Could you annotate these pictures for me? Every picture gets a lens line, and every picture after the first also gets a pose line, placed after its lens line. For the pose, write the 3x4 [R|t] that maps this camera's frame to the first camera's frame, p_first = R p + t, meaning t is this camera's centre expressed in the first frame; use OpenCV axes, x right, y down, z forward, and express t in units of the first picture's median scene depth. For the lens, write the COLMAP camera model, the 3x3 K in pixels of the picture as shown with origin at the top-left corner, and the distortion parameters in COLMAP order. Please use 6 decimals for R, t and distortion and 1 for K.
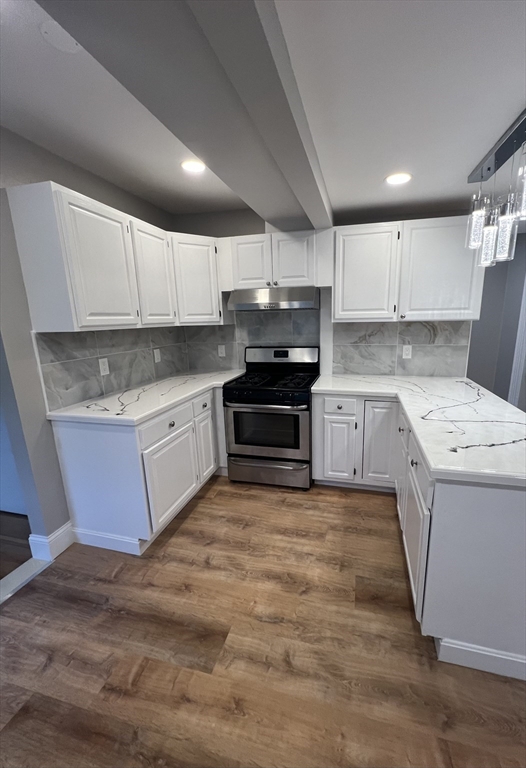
lens RADIAL K [[307.4, 0, 286.6], [0, 307.4, 384.5], [0, 0, 1]] dist [-0.002534, 0.000857]
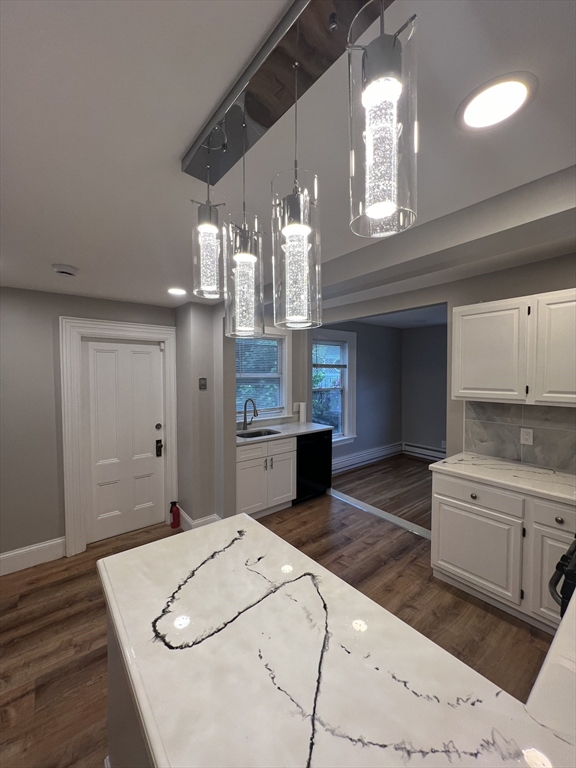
lens RADIAL K [[306.0, 0, 287.8], [0, 306.0, 384.1], [0, 0, 1]] dist [-0.001148, -0.000651]
pose [[-0.612782, 0.050219, -0.788654, 0.750448], [-0.154855, 0.971000, 0.182152, -0.306622], [0.774931, 0.233747, -0.587235, 0.970092]]
